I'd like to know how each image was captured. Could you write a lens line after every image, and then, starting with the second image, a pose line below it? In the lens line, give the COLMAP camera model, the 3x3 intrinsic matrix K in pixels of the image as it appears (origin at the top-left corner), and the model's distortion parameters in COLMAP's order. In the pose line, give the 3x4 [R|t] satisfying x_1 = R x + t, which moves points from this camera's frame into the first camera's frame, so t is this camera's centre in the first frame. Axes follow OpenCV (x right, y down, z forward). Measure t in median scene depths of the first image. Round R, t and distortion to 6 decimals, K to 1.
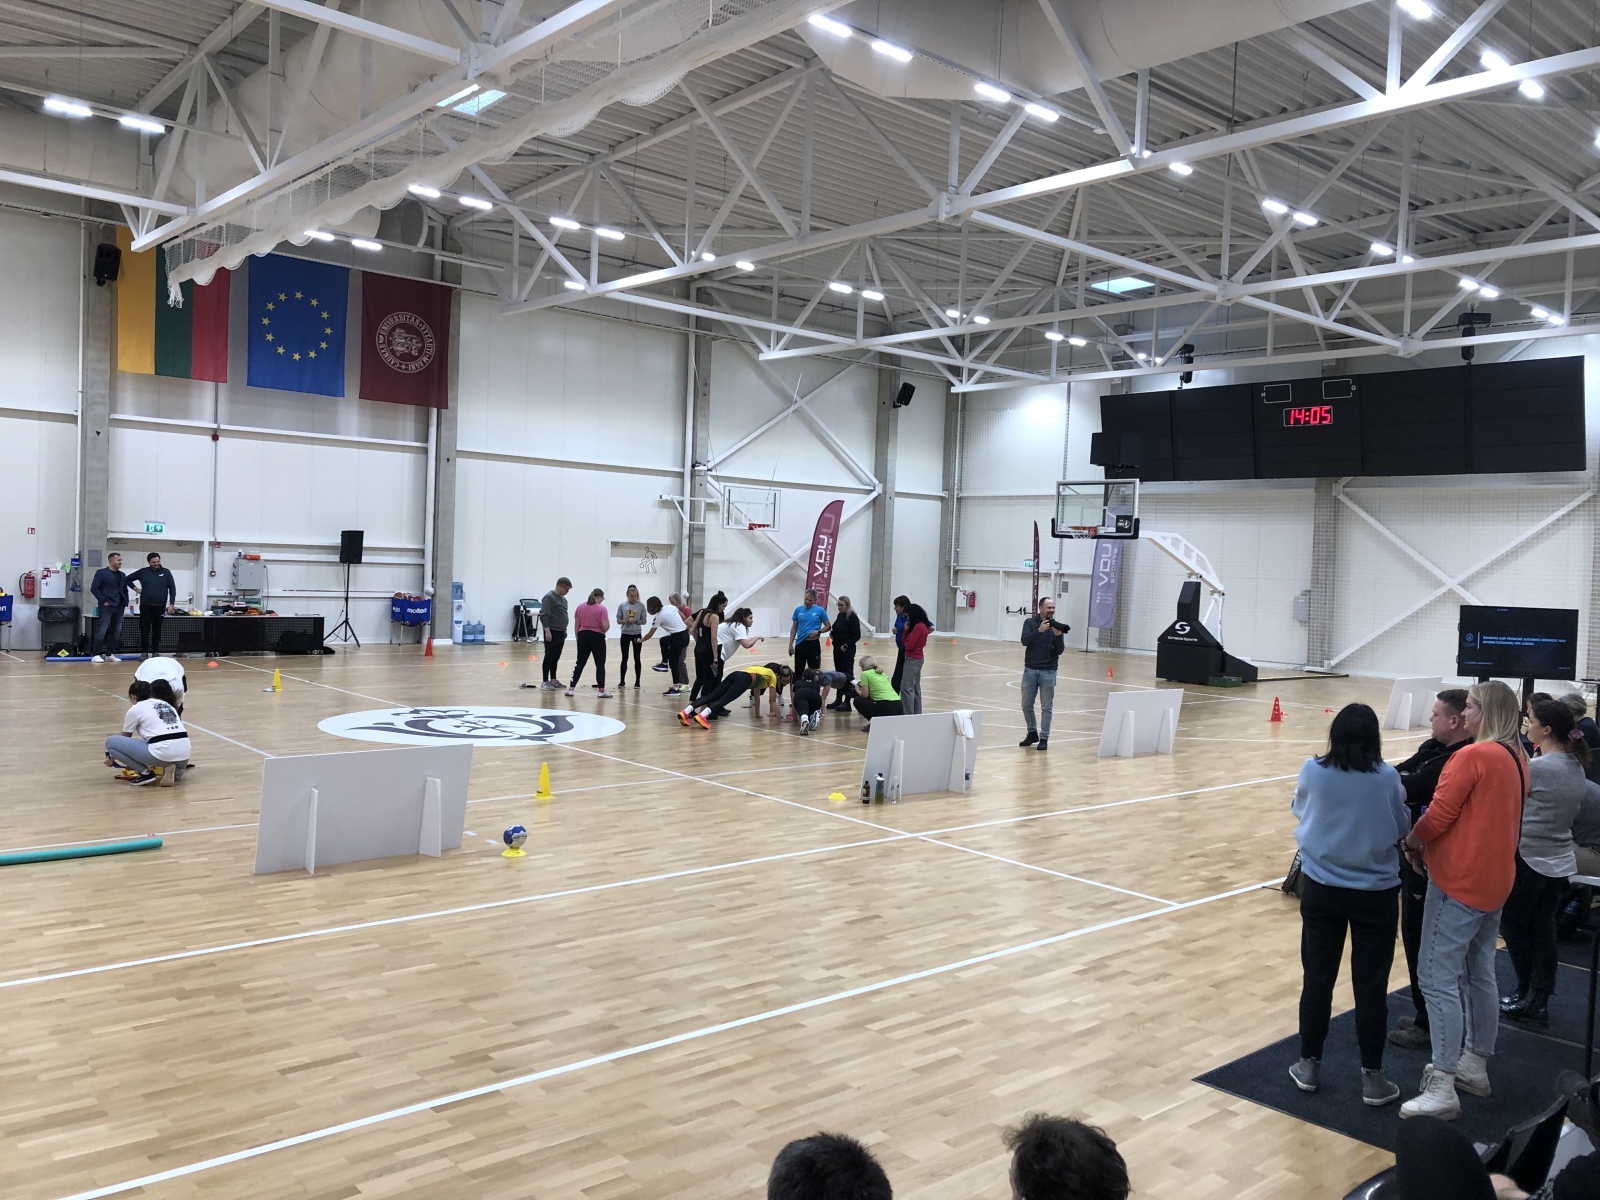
lens RADIAL K [[1301.2, 0, 797.1], [0, 1301.2, 596.5], [0, 0, 1]] dist [0.008736, 0.001593]
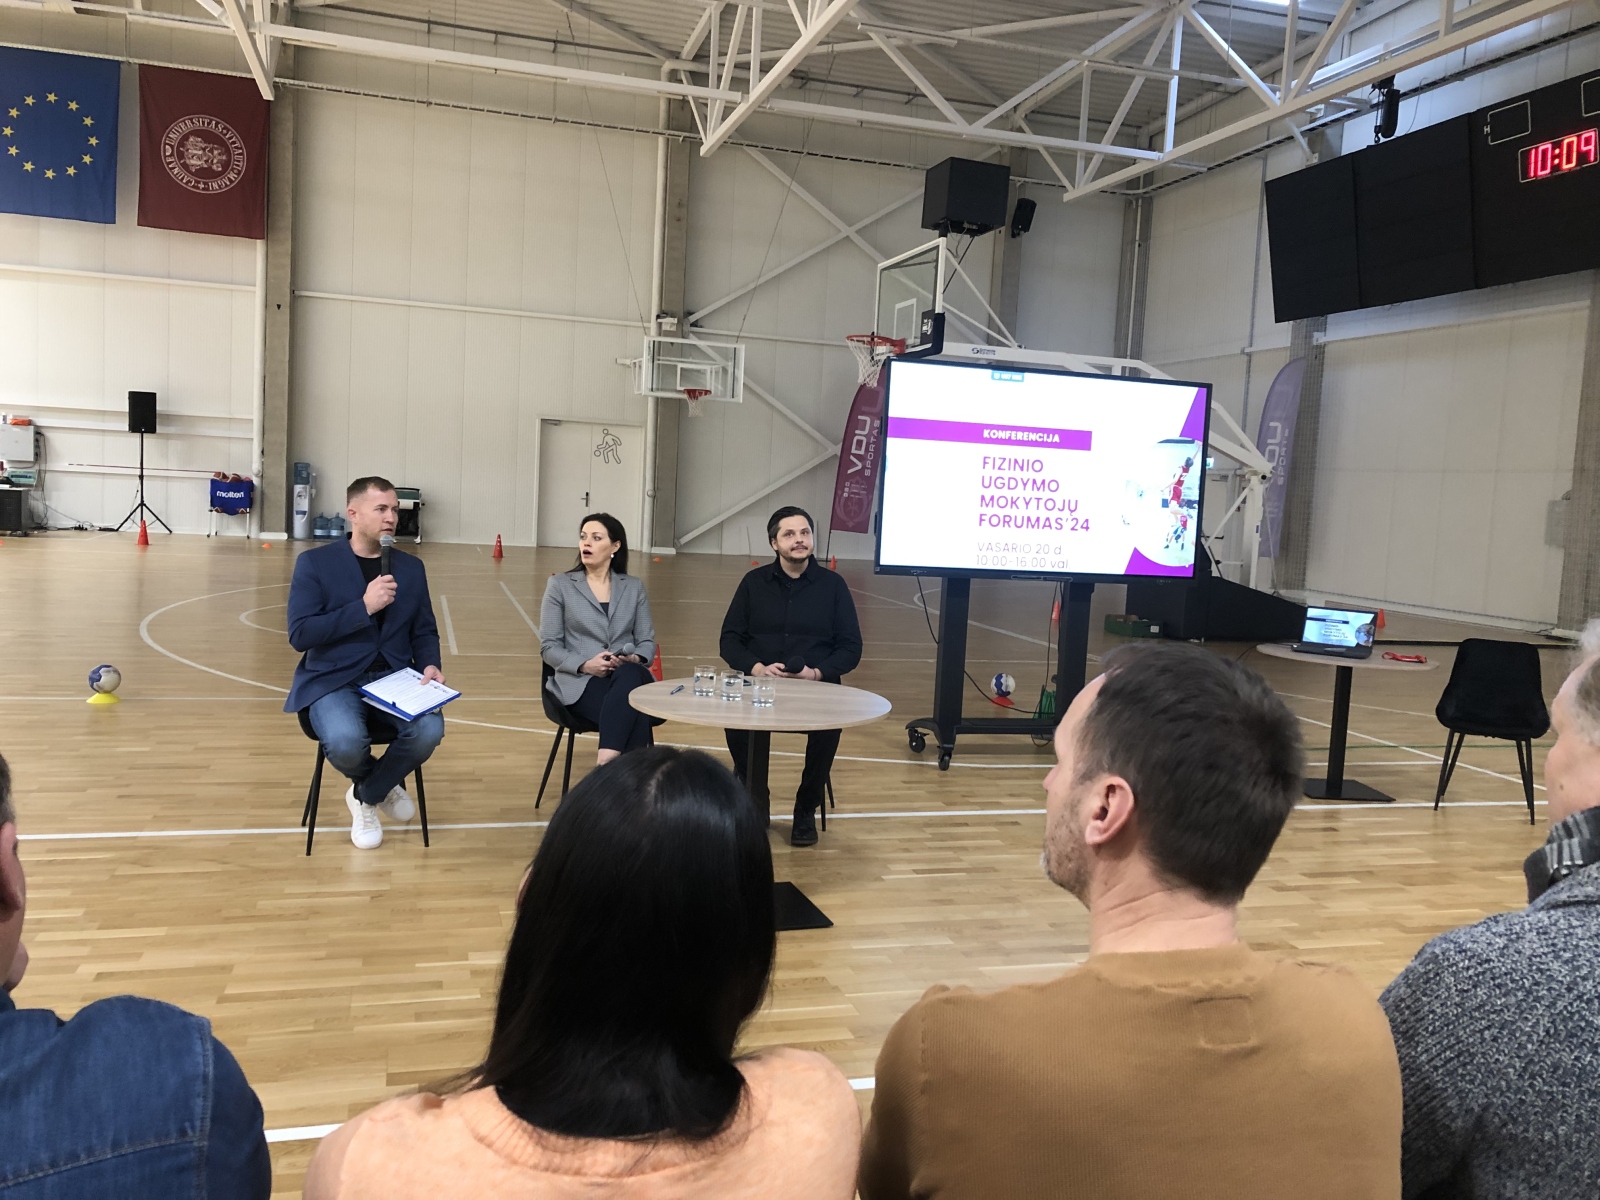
lens RADIAL K [[1354.5, 0, 800.0], [0, 1354.5, 600.0], [0, 0, 1]] dist [0.011518, 0.002263]
pose [[0.902194, 0.044212, -0.429059, 0.618682], [-0.031654, 0.998837, 0.036365, 0.055071], [0.430168, -0.019227, 0.902544, 0.626117]]
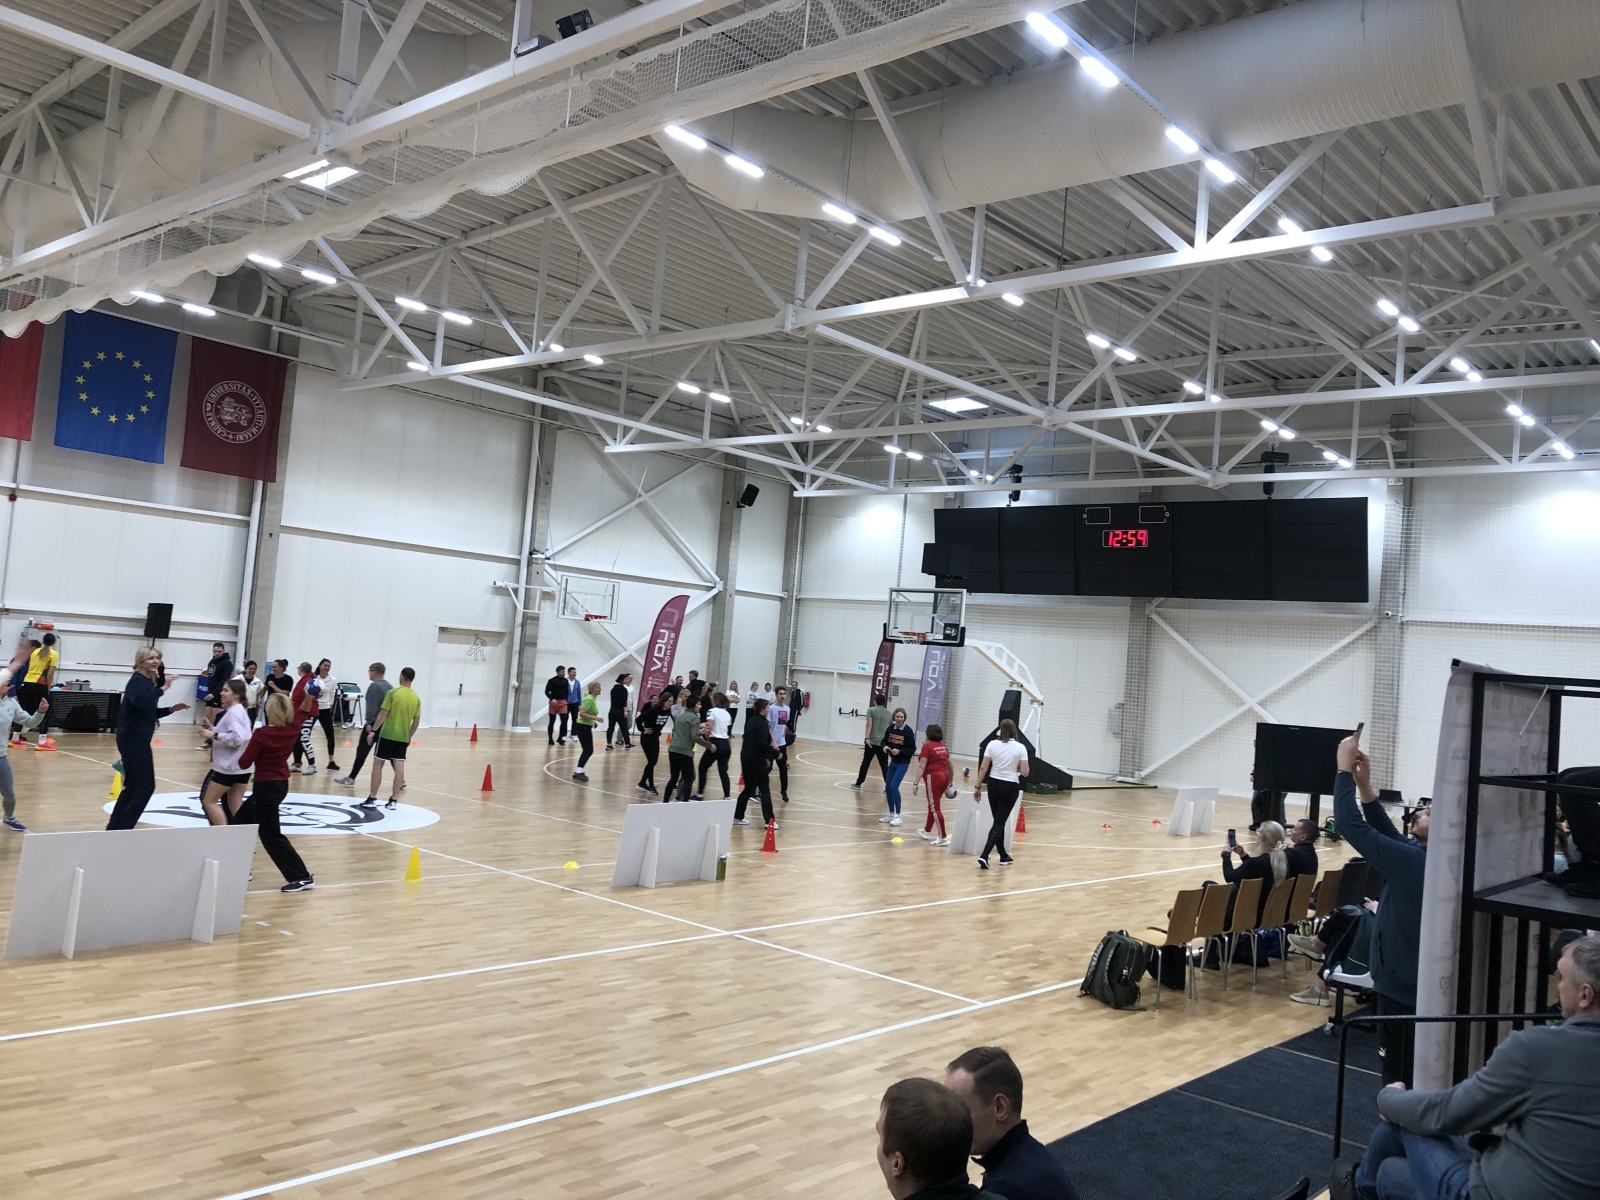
lens RADIAL K [[1298.5, 0, 809.5], [0, 1298.5, 600.7], [0, 0, 1]] dist [0.009591, -0.002565]
pose [[0.990060, 0.048229, 0.132120, 0.002886], [-0.038560, 0.996454, -0.074789, 0.000973], [-0.135258, 0.068951, 0.988408, -0.004187]]
